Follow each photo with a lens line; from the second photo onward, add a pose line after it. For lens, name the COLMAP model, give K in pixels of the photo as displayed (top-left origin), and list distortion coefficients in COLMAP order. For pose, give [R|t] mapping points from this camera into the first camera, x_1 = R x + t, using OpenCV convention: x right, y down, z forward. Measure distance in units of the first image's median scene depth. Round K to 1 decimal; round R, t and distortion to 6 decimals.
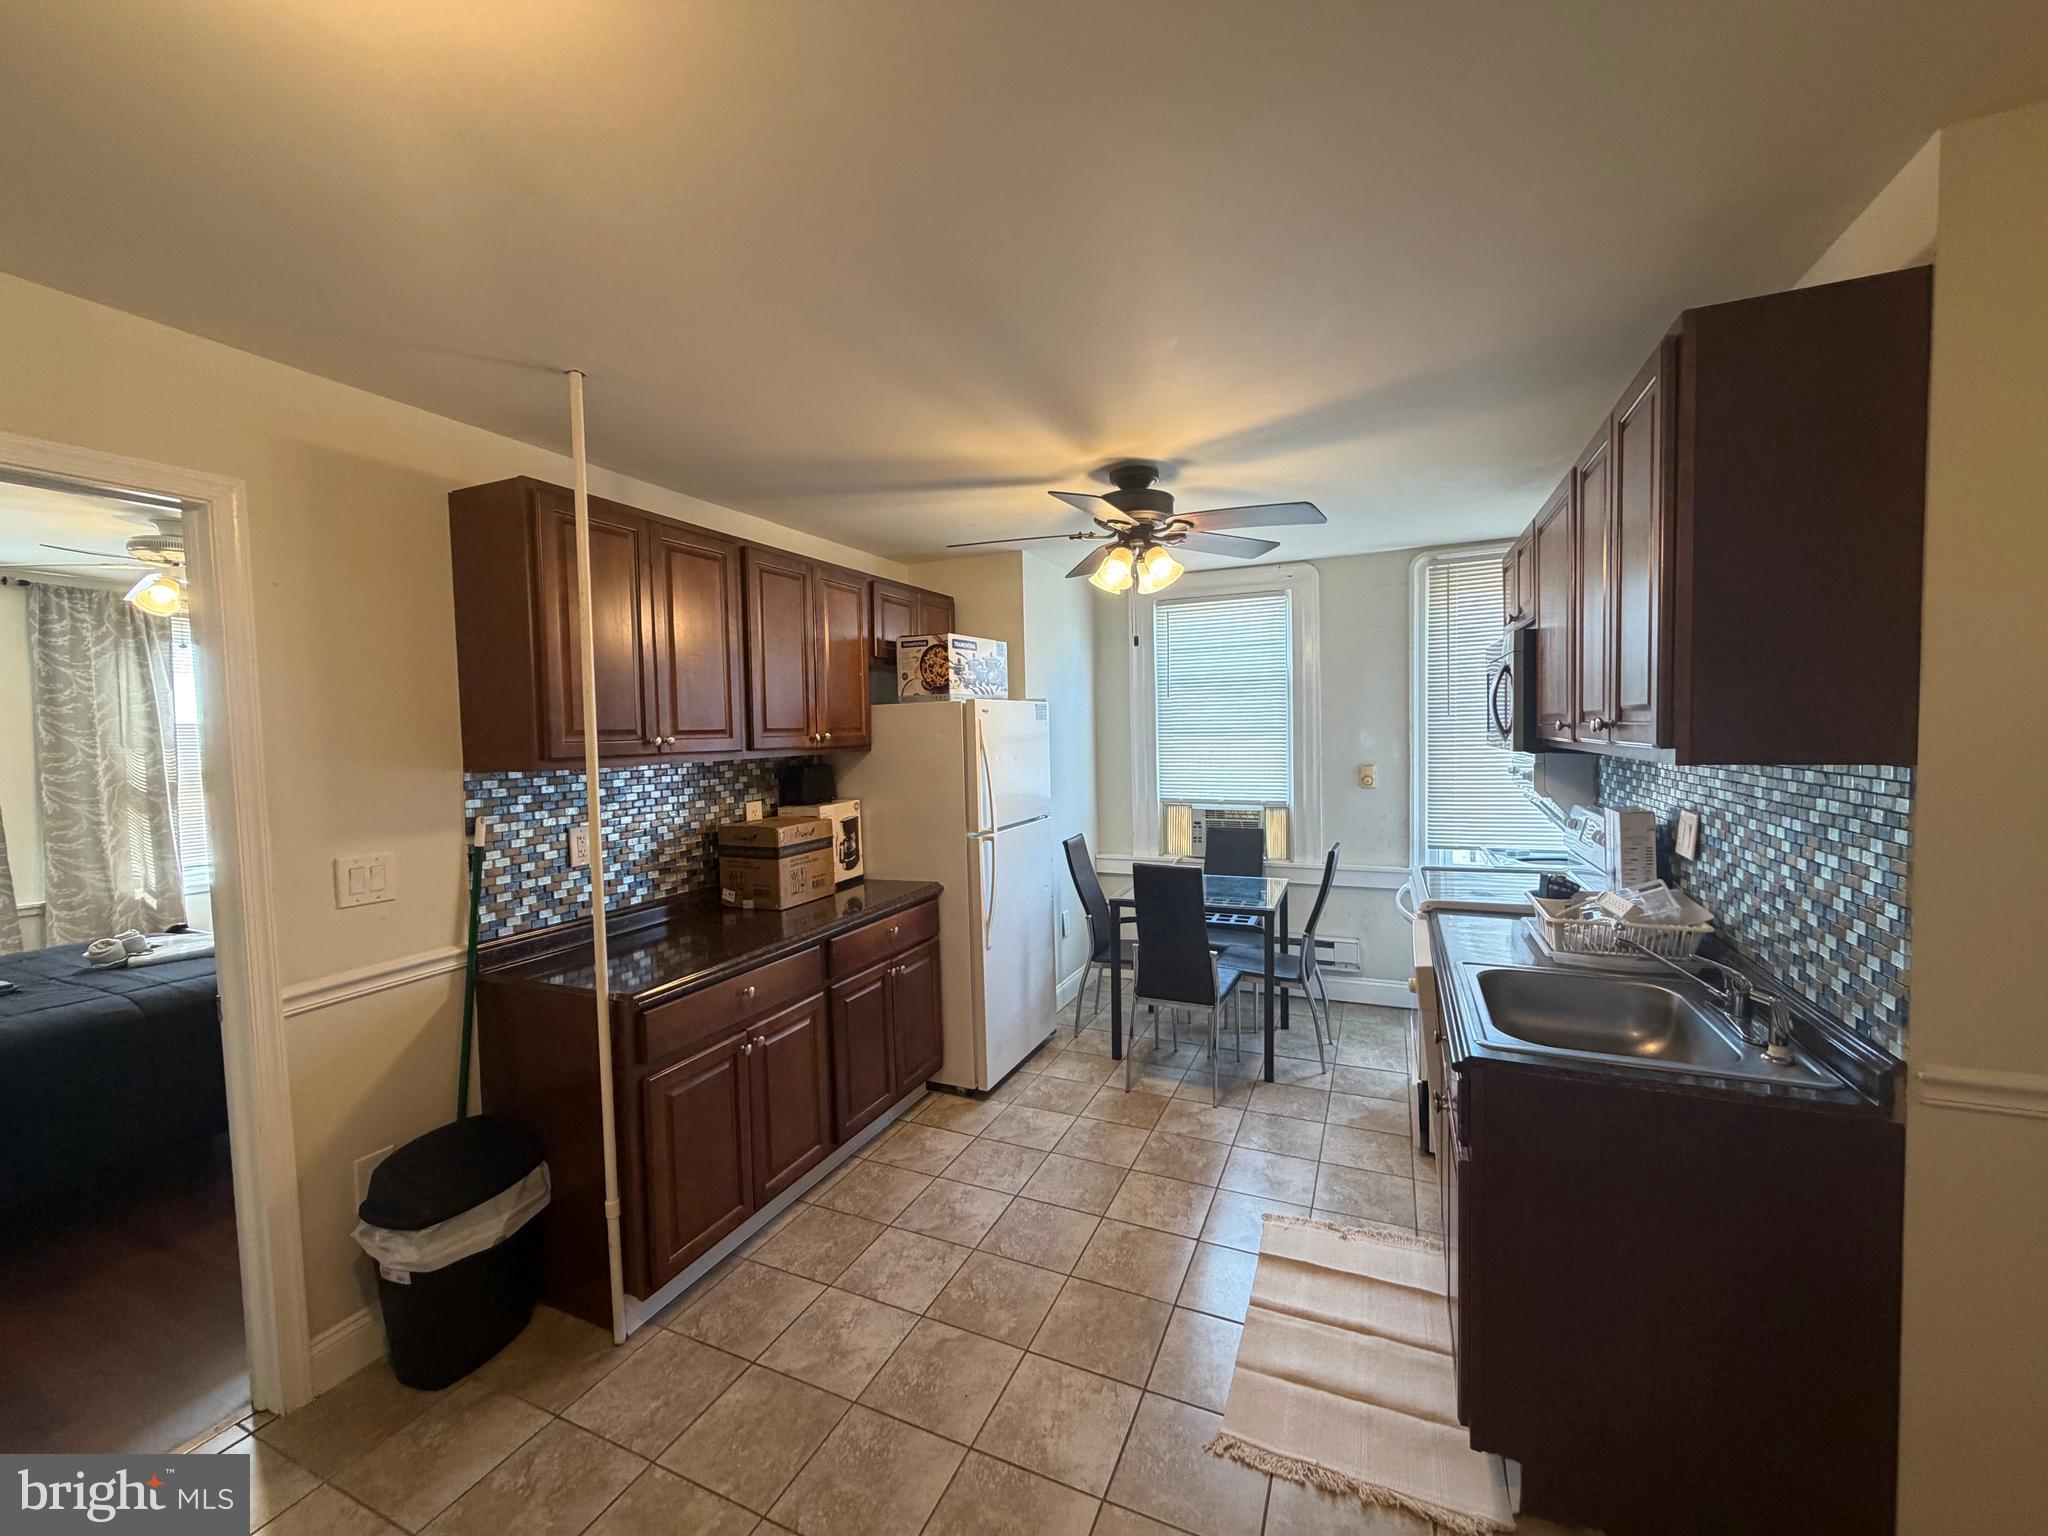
lens RADIAL K [[818.8, 0, 1024.0], [0, 818.8, 768.0], [0, 0, 1]] dist [-0.000664, 0.000369]
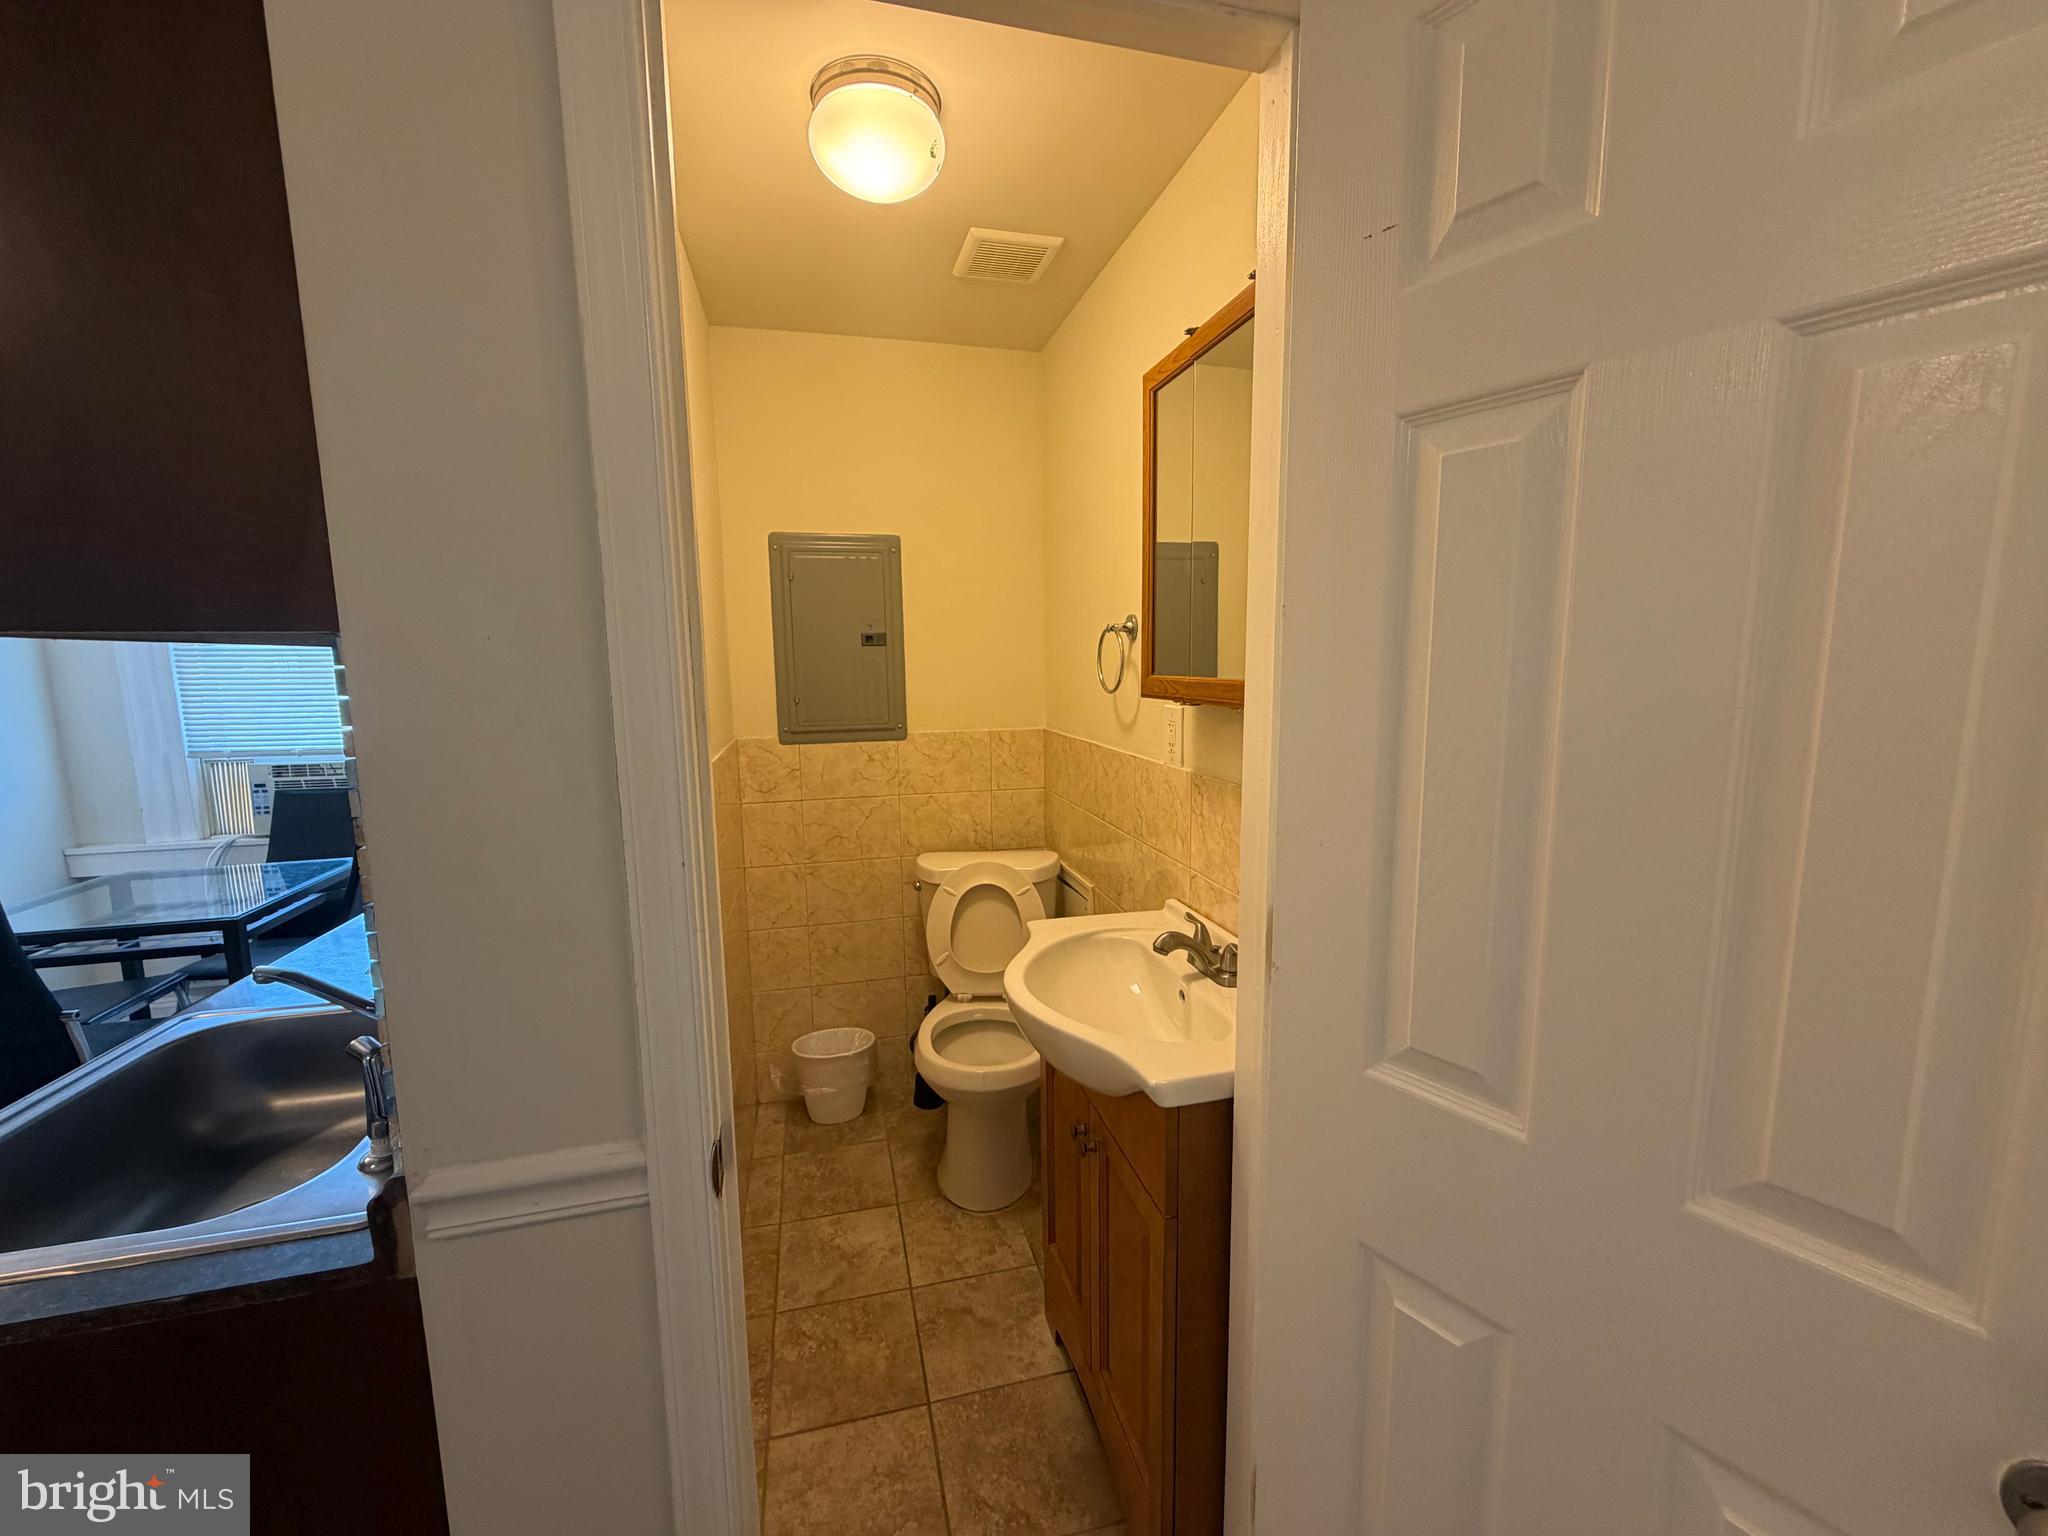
lens RADIAL K [[818.8, 0, 1024.0], [0, 818.8, 768.0], [0, 0, 1]] dist [-0.000664, 0.000369]
pose [[0.786940, -0.066684, 0.613416, 0.400259], [0.022812, 0.996608, 0.079075, 0.019232], [-0.616608, -0.048234, 0.785791, 0.124156]]
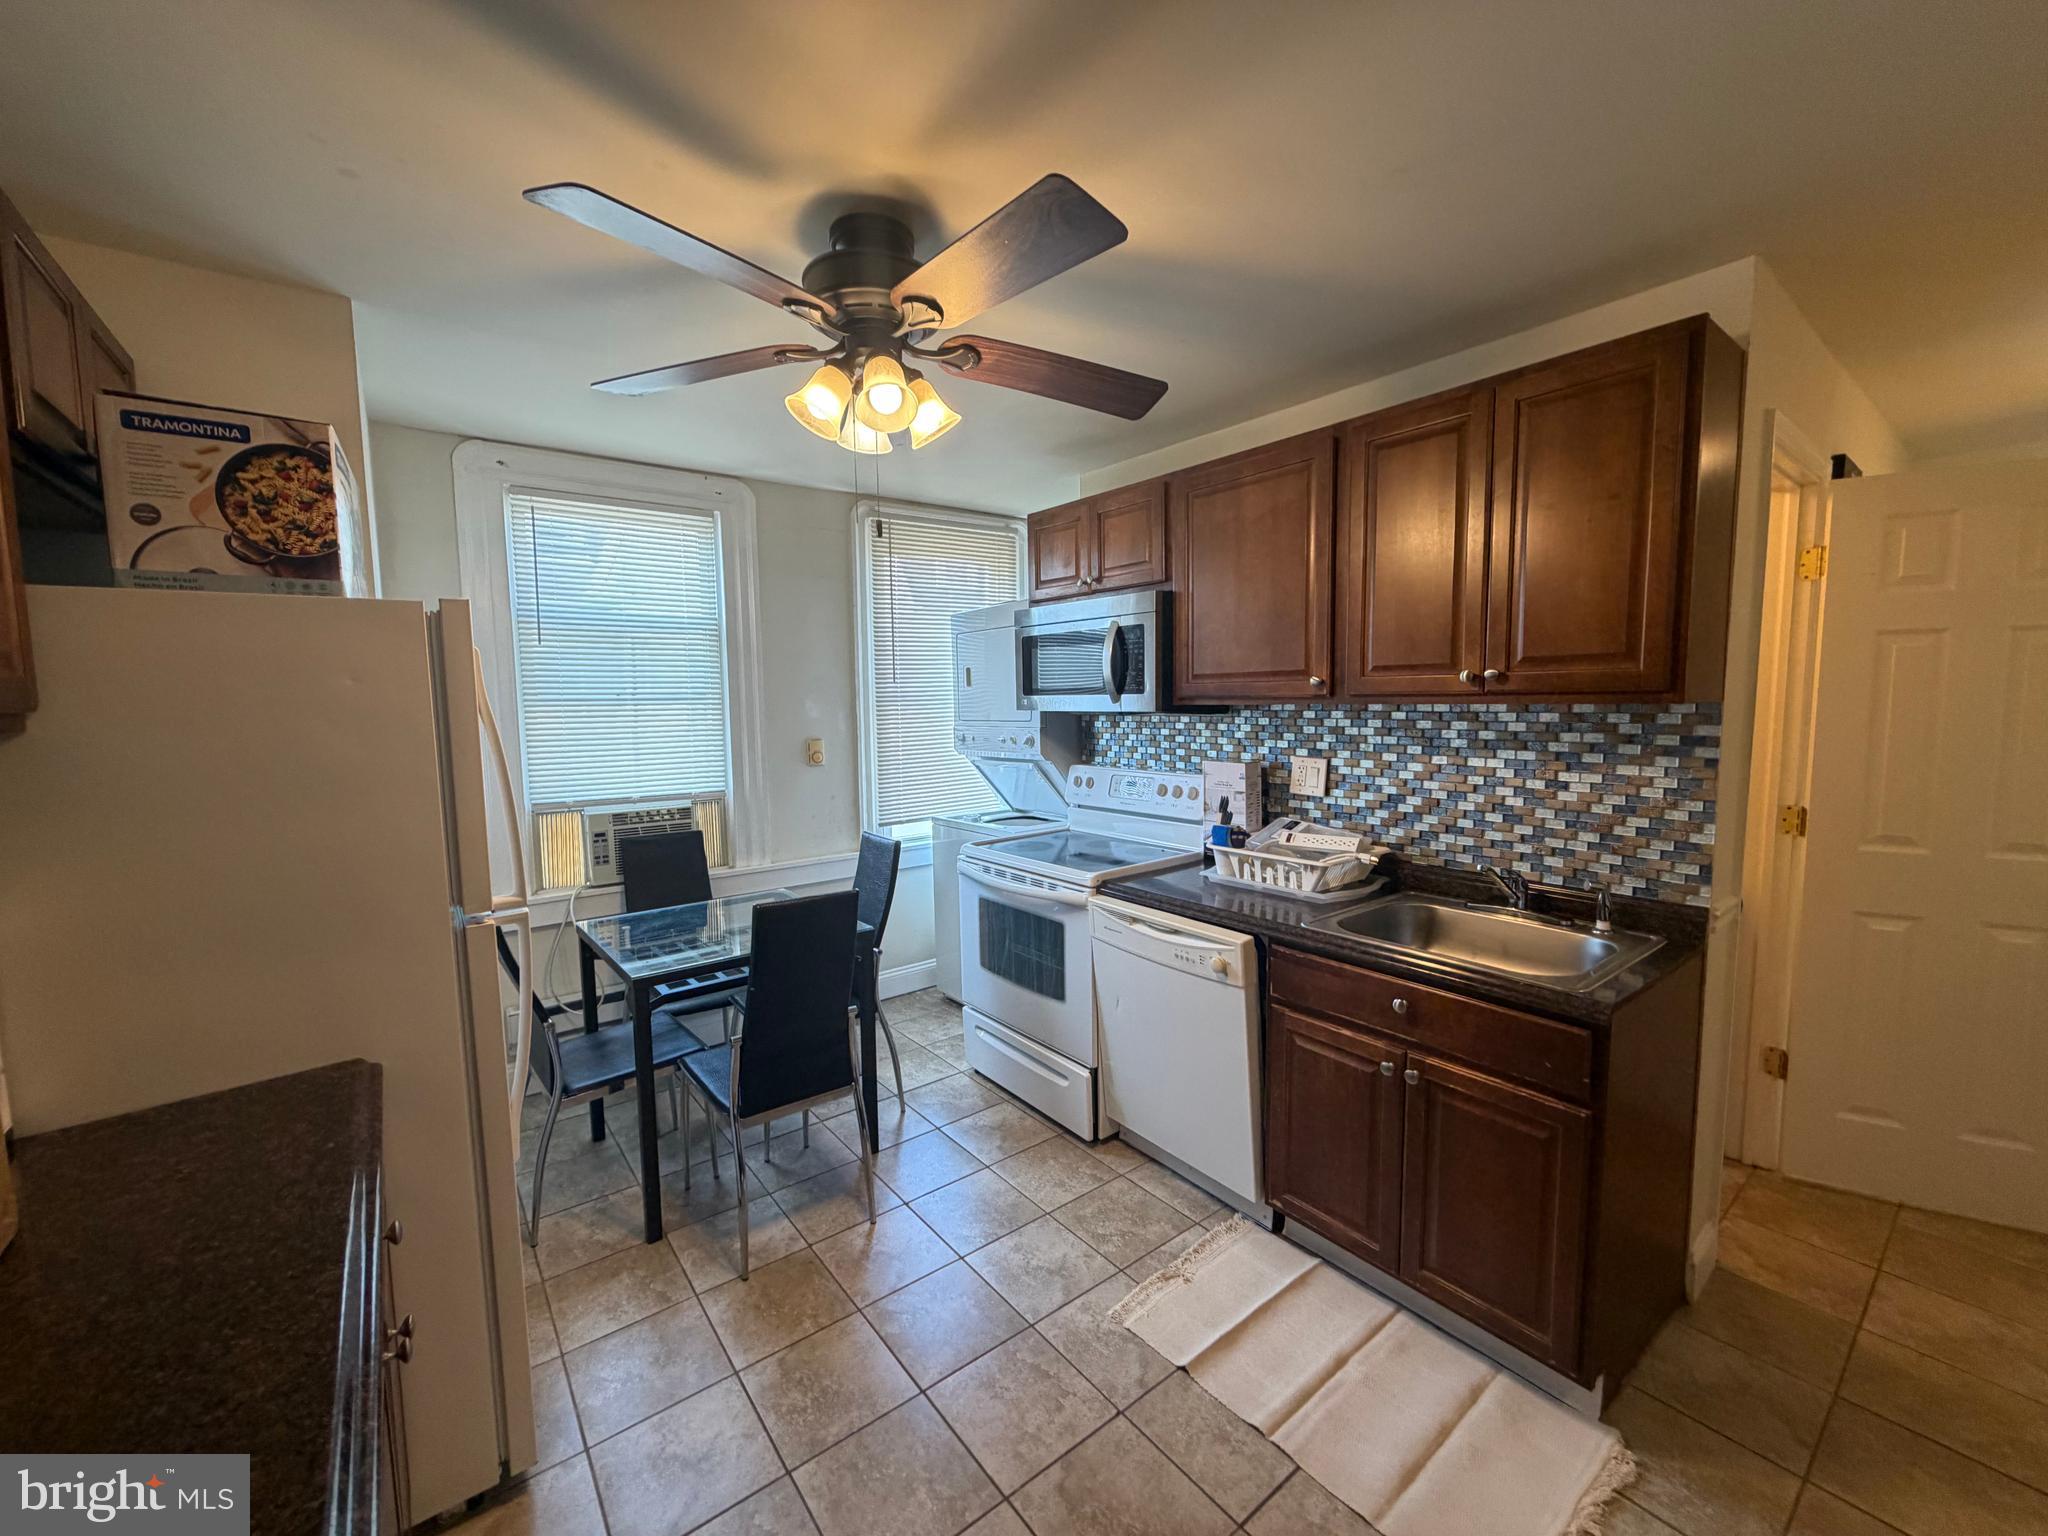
lens RADIAL K [[818.8, 0, 1024.0], [0, 818.8, 768.0], [0, 0, 1]] dist [-0.000664, 0.000369]
pose [[0.479170, -0.060762, 0.875616, -0.280652], [0.046236, 0.997963, 0.043950, -0.001722], [-0.876503, 0.019425, 0.481004, 0.508287]]
